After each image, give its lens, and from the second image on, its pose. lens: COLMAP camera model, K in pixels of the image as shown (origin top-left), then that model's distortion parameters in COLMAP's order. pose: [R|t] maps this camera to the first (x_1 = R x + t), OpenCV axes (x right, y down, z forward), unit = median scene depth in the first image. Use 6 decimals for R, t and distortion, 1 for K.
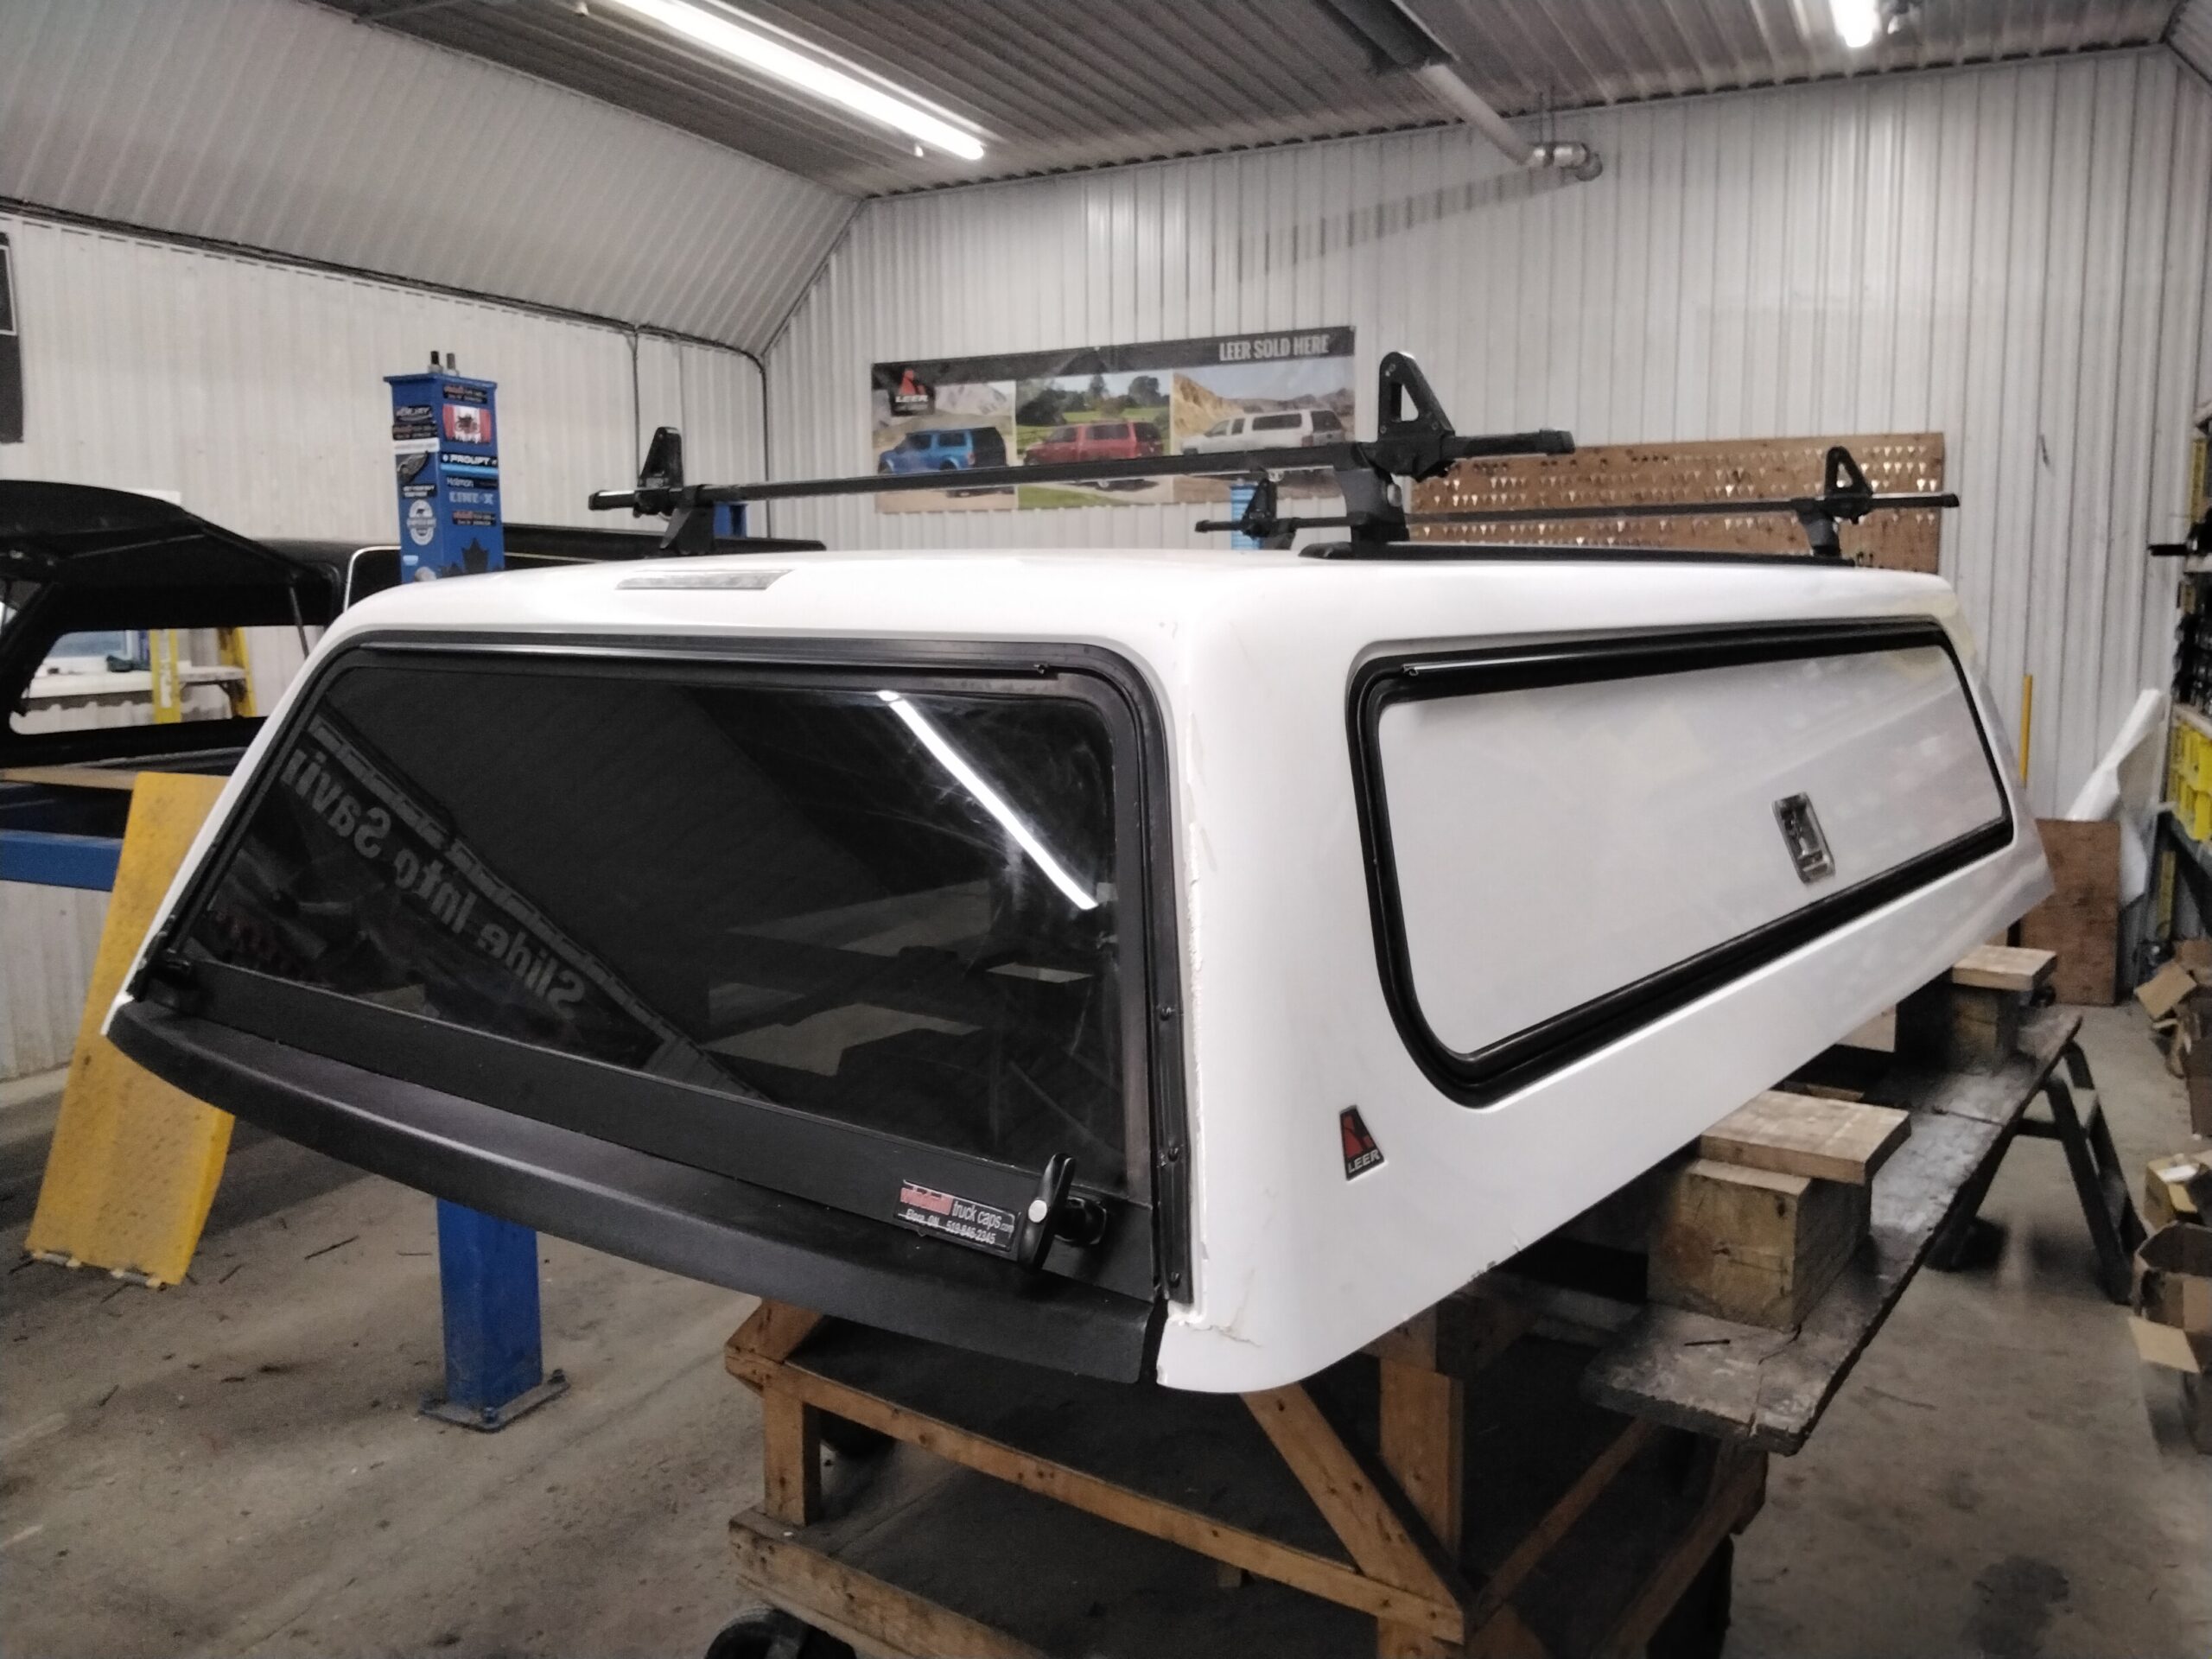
lens RADIAL K [[1732.4, 0, 1107.0], [0, 1732.4, 794.8], [0, 0, 1]] dist [0.040364, -0.072735]
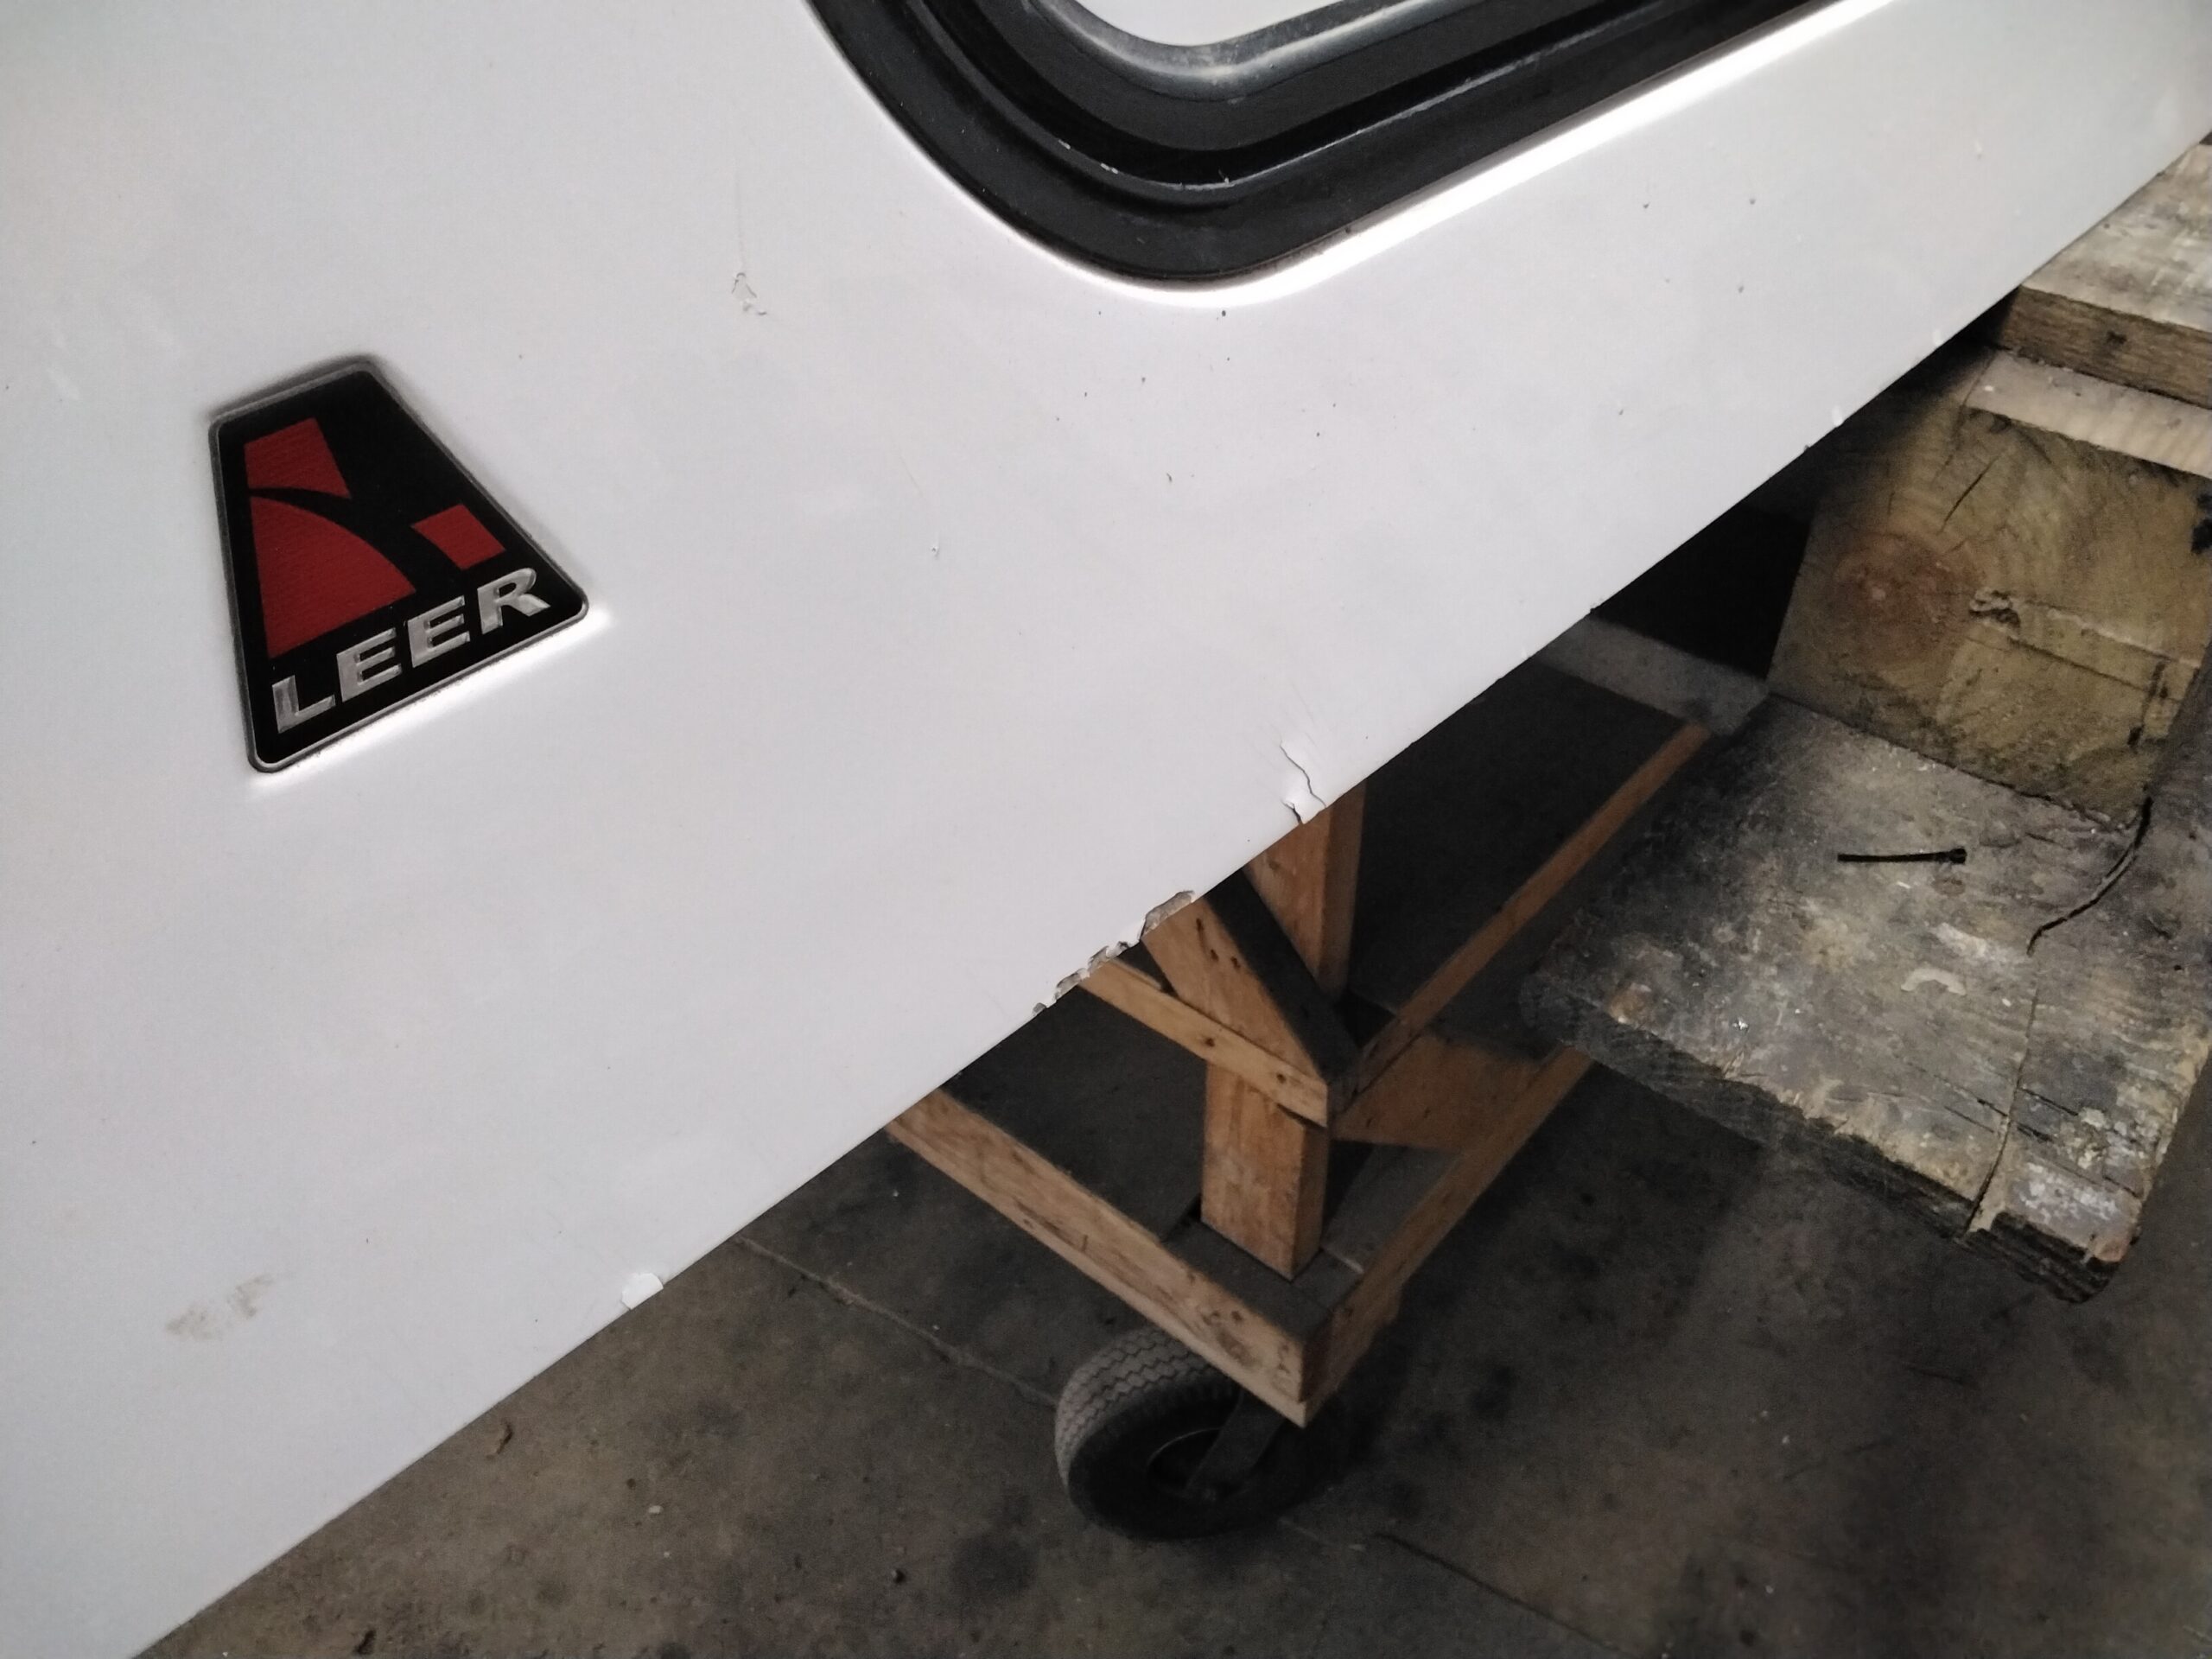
lens RADIAL K [[1741.9, 0, 1111.9], [0, 1741.9, 818.3], [0, 0, 1]] dist [-0.000066, -0.044702]
pose [[0.997299, 0.039600, -0.061865, 0.082039], [0.001351, 0.832204, 0.554467, 0.039977], [0.073441, -0.553053, 0.829903, 0.283159]]
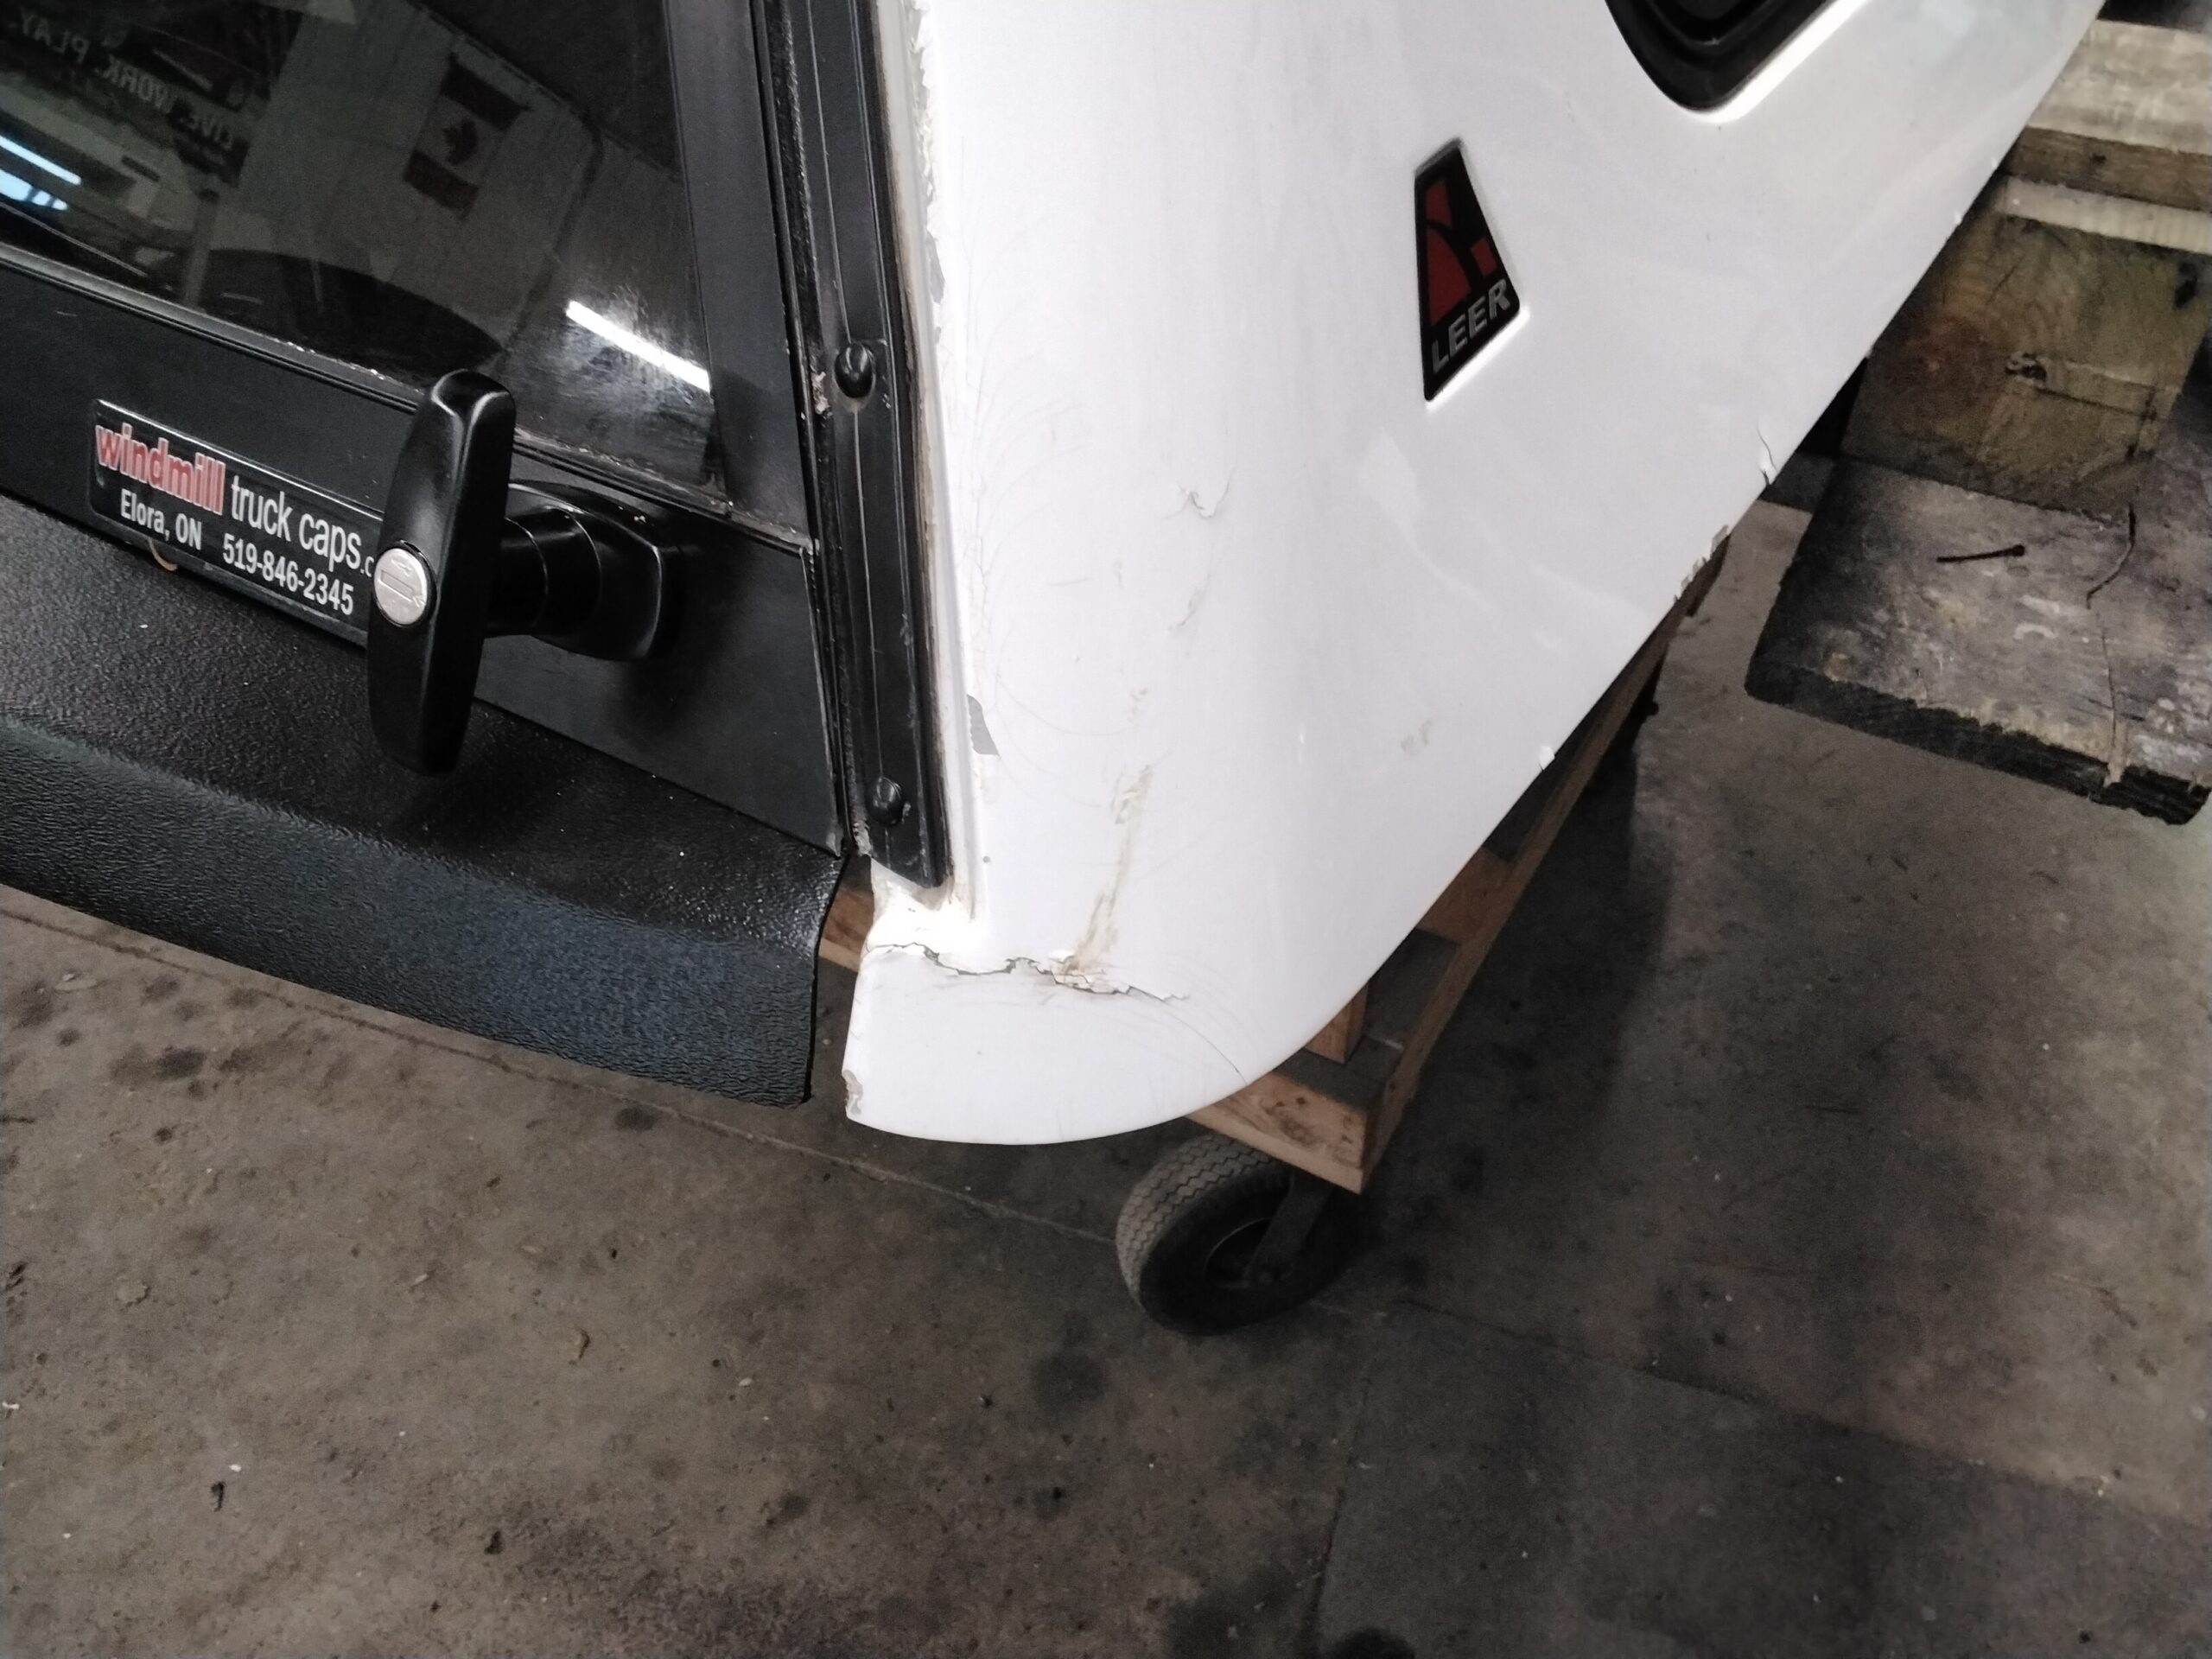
lens RADIAL K [[1732.5, 0, 1106.0], [0, 1732.5, 829.5], [0, 0, 1]] dist [0.002893, -0.051409]
pose [[0.993931, -0.068256, 0.086263, 0.015993], [0.005876, 0.816026, 0.577985, 0.035053], [-0.109844, -0.573971, 0.811475, 0.237805]]
